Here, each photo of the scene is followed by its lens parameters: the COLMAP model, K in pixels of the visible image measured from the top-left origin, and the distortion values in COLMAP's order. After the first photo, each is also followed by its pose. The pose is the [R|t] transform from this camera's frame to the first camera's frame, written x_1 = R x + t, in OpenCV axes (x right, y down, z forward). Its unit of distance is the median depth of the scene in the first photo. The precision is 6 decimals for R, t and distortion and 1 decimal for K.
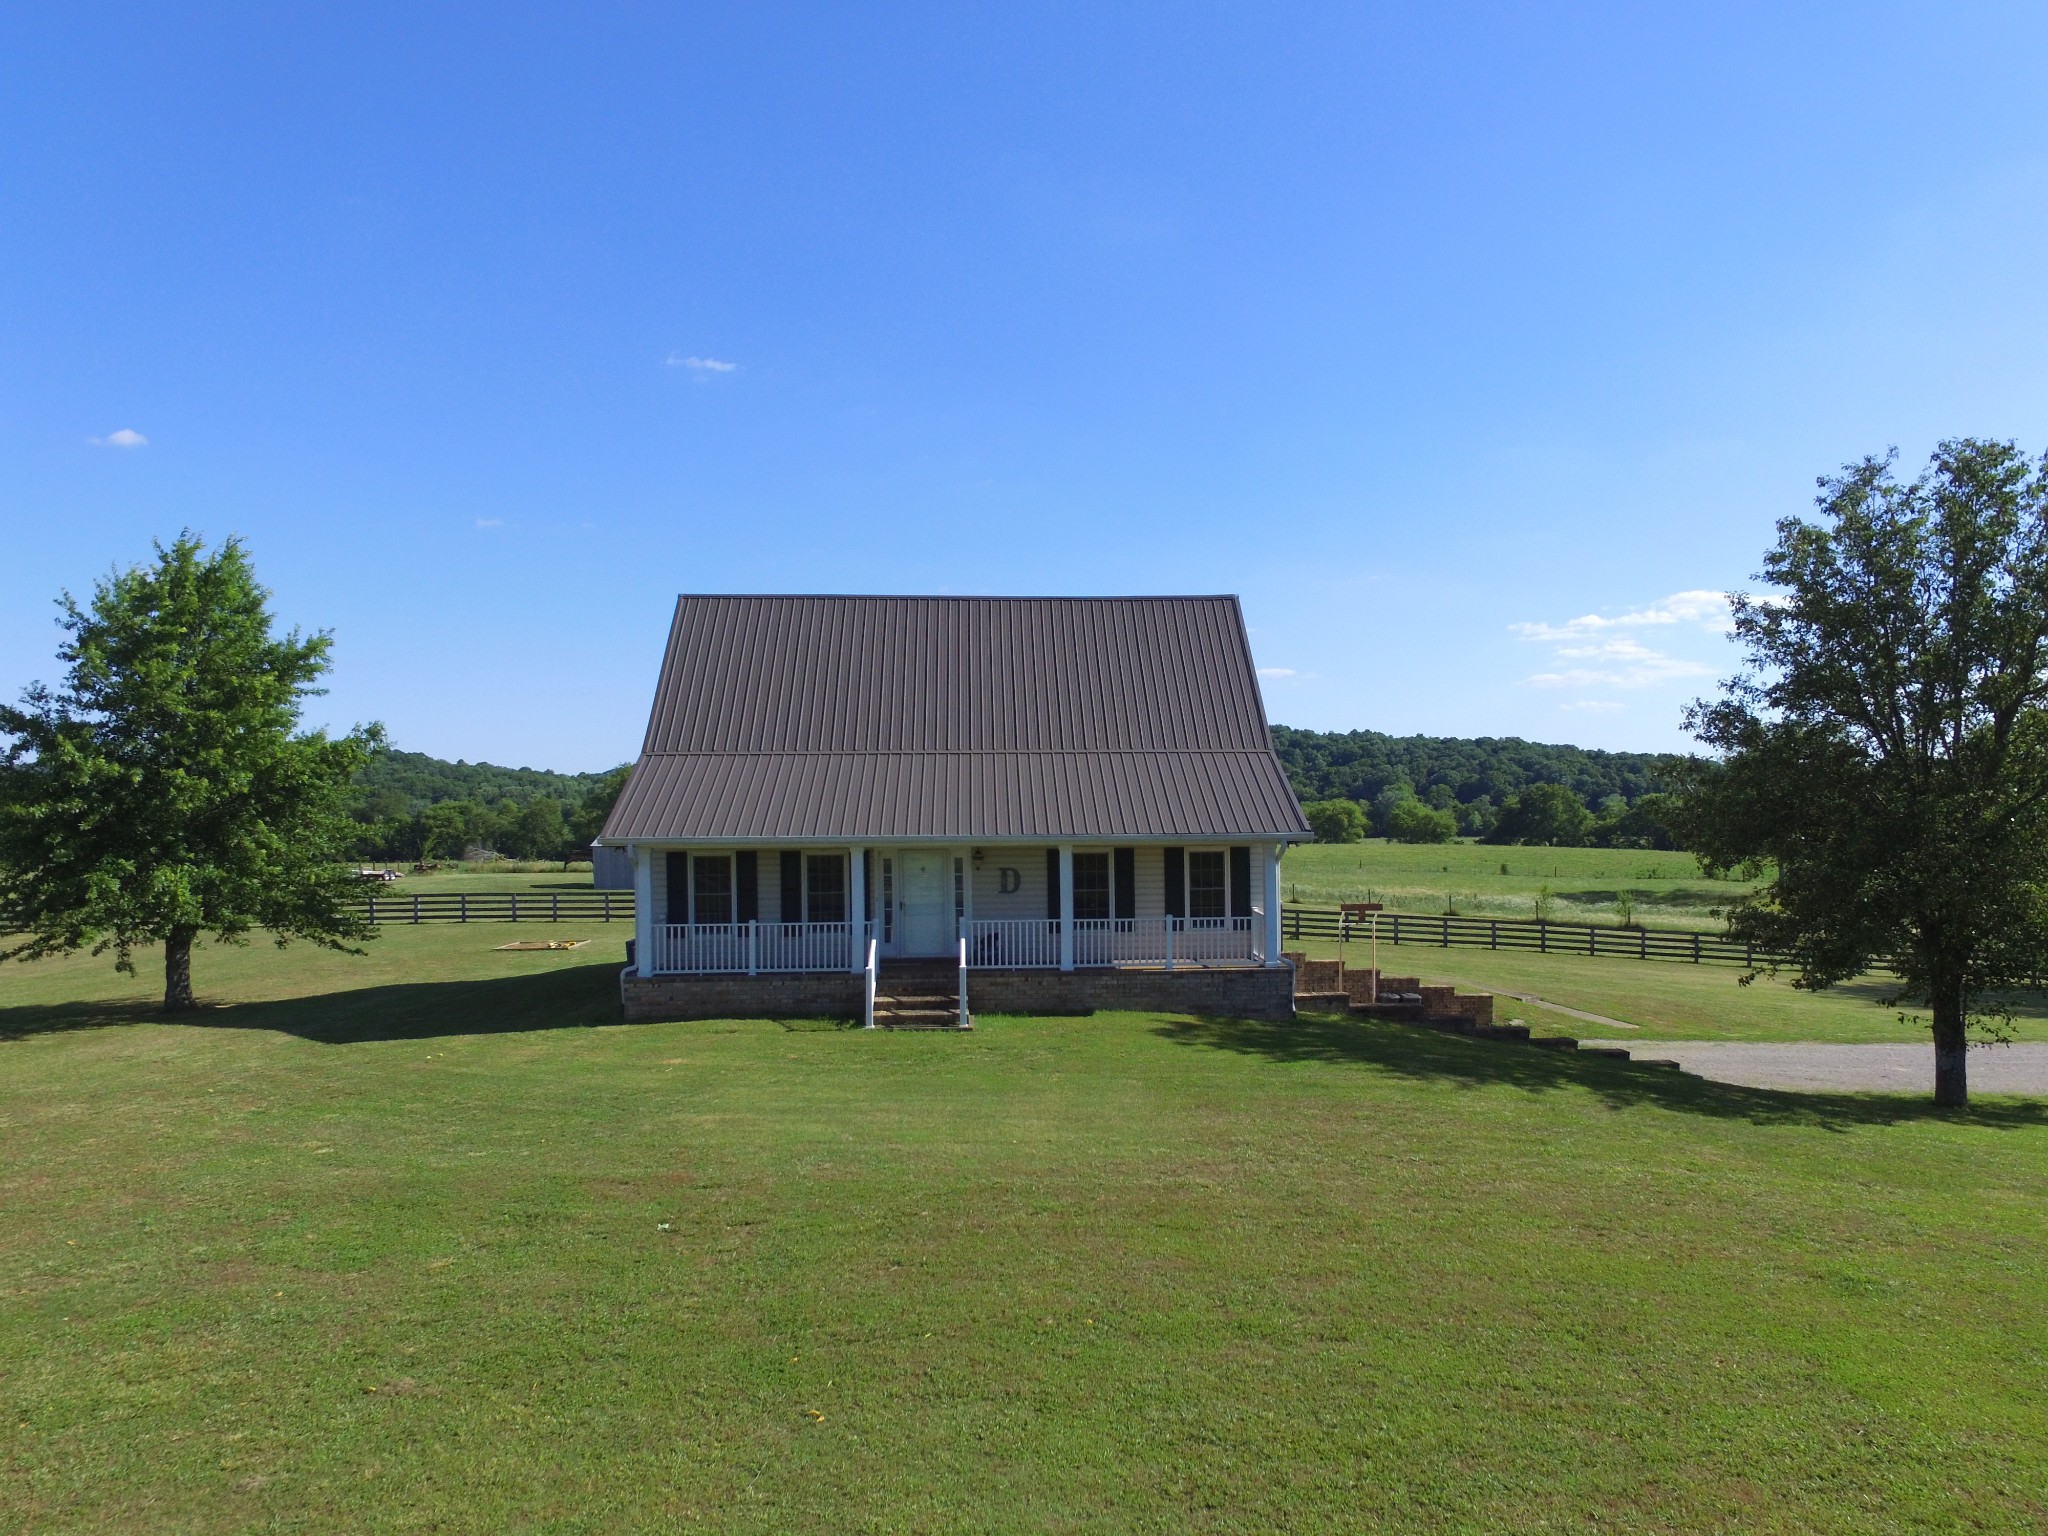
lens RADIAL K [[1343.0, 0, 1076.0], [0, 1343.0, 774.3], [0, 0, 1]] dist [0.005145, 0.001028]
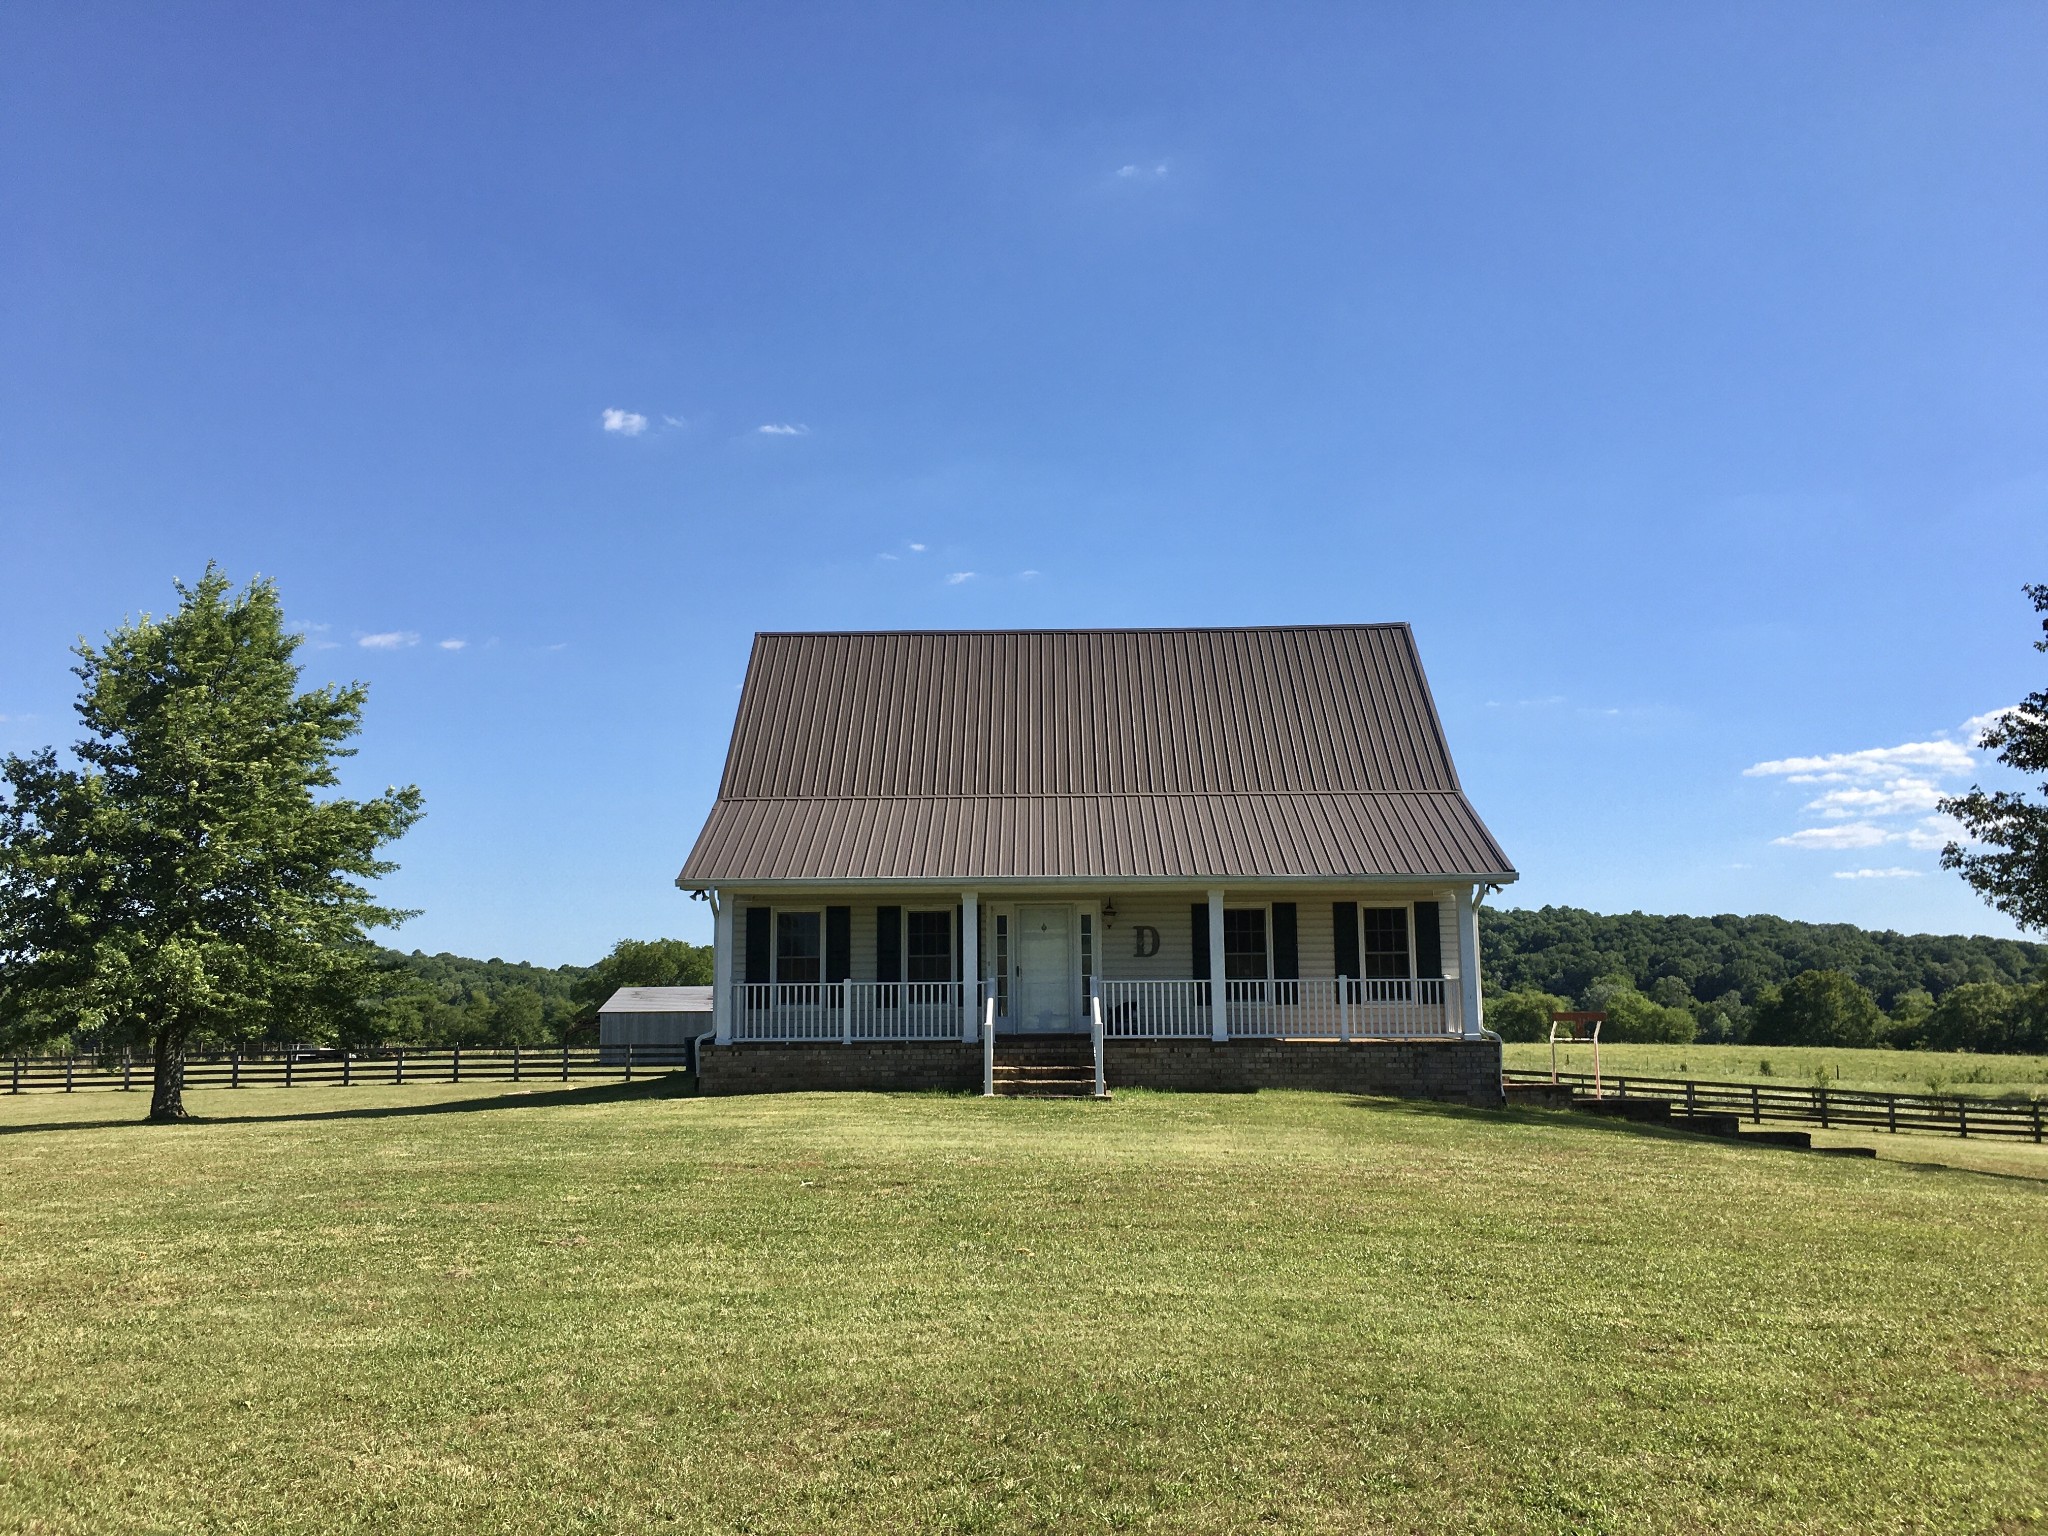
lens RADIAL K [[1721.3, 0, 1020.9], [0, 1721.3, 737.8], [0, 0, 1]] dist [0.076306, -0.101121]
pose [[0.996088, -0.015629, -0.086979, -0.033547], [0.002757, 0.989254, -0.146178, 0.115647], [0.088329, 0.145366, 0.985427, -0.088244]]
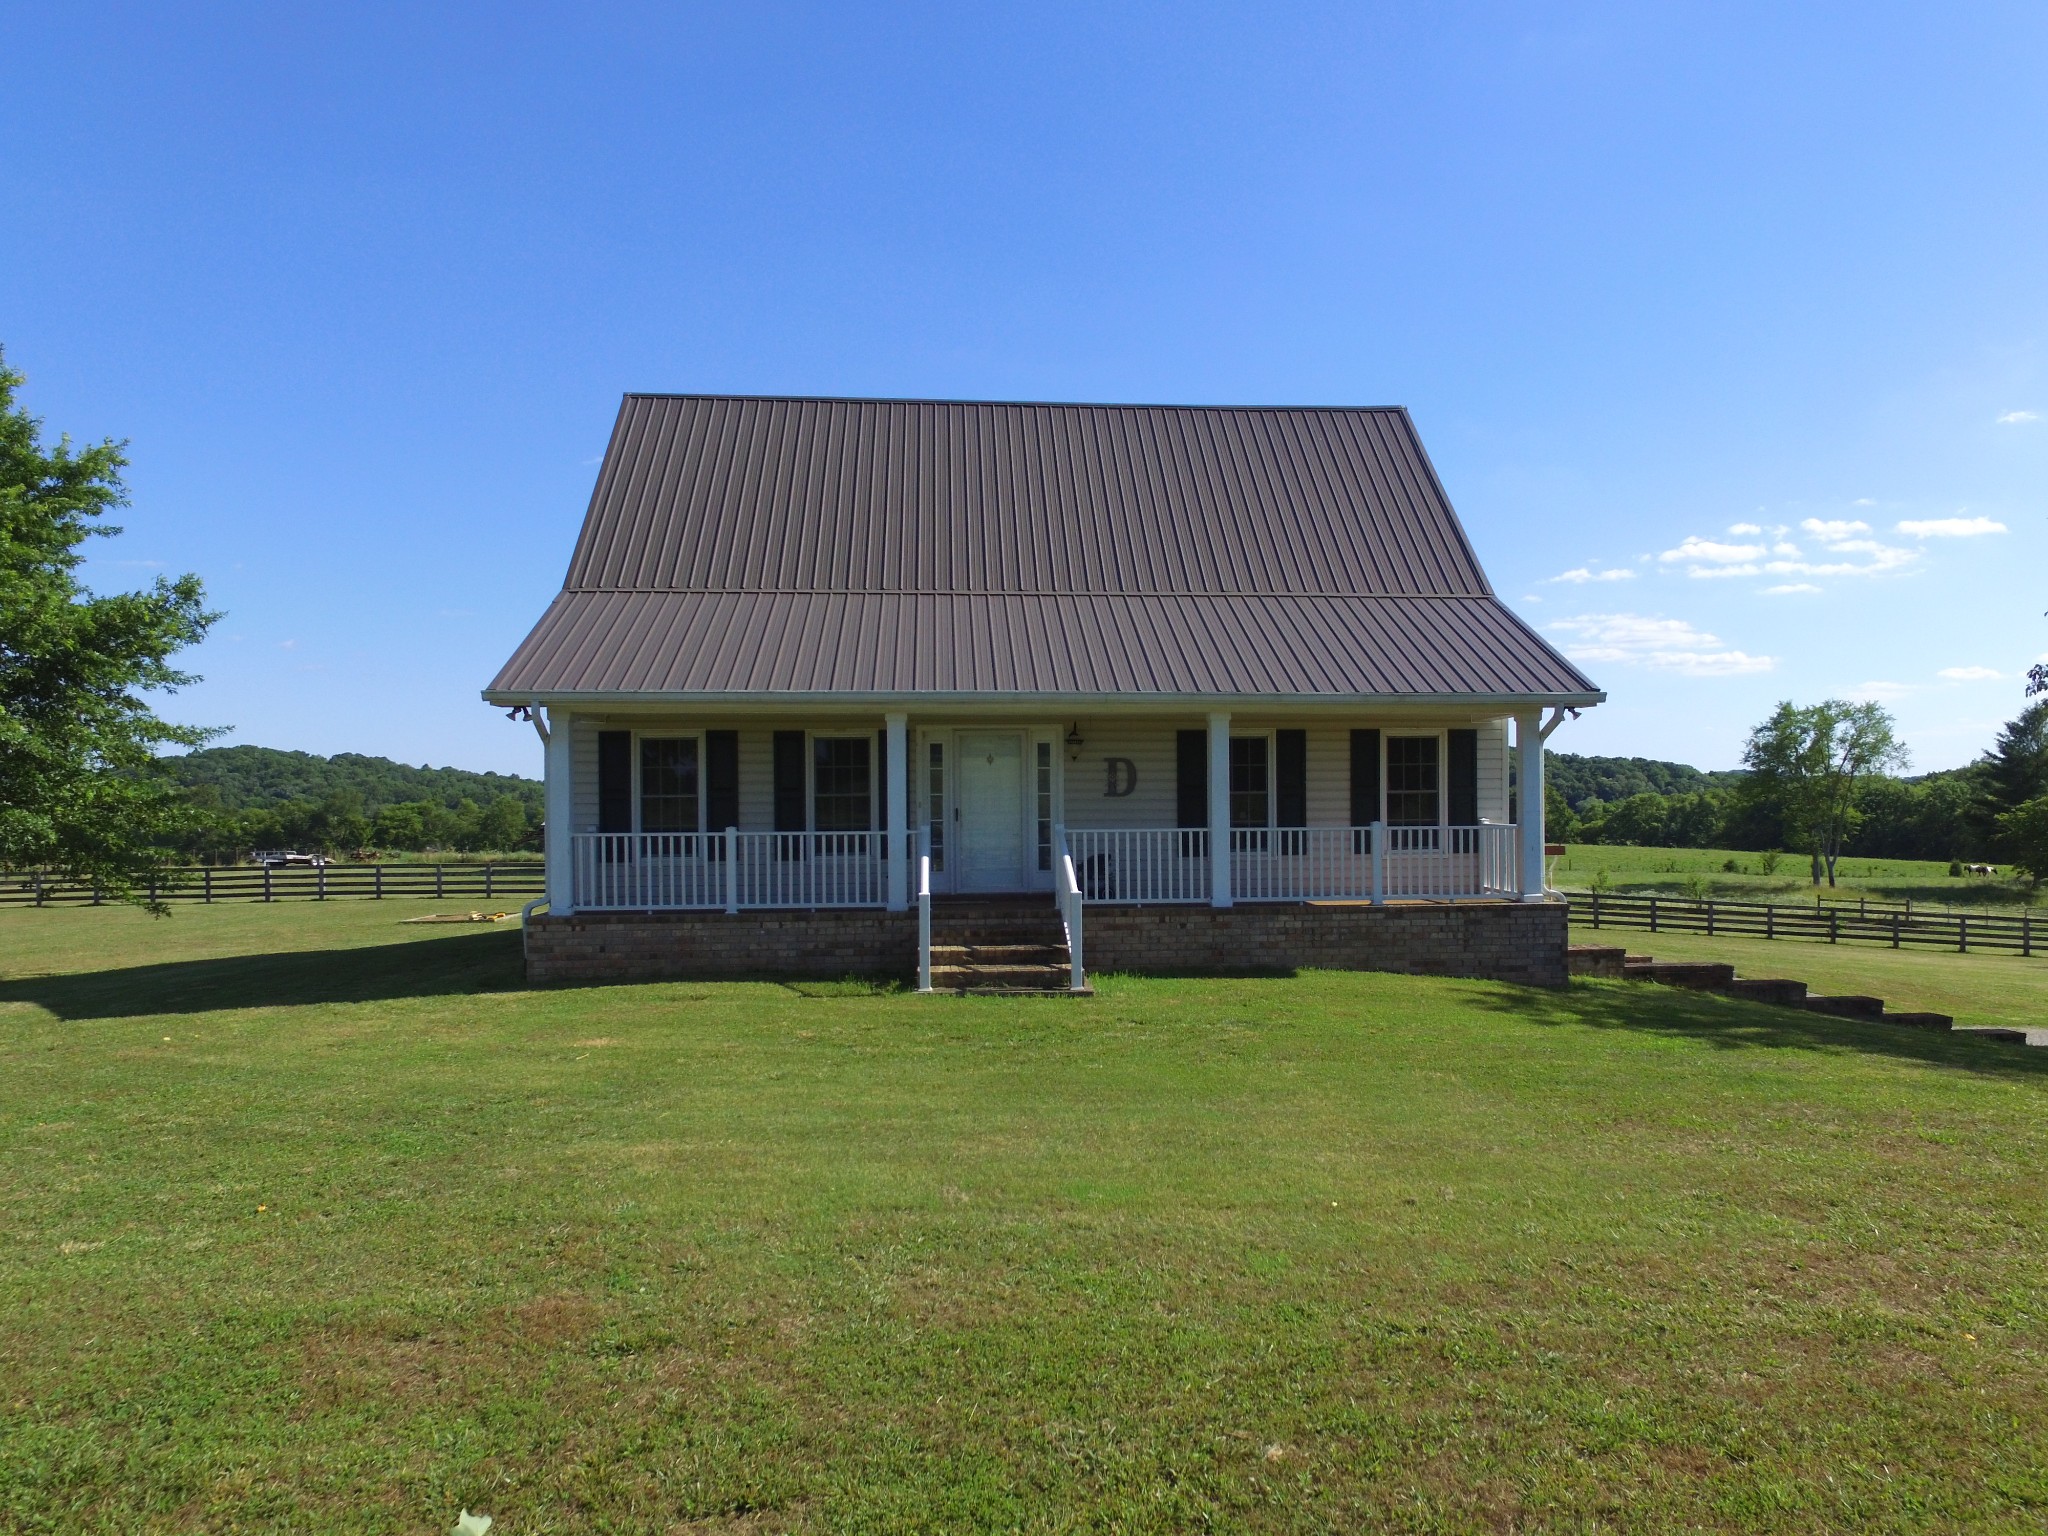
lens RADIAL K [[1282.0, 0, 1048.9], [0, 1282.0, 788.8], [0, 0, 1]] dist [0.006903, 0.002399]
pose [[0.999903, -0.001026, 0.013860, -0.097696], [0.001106, 0.999983, -0.005732, 0.092619], [-0.013854, 0.005747, 0.999888, 0.385318]]
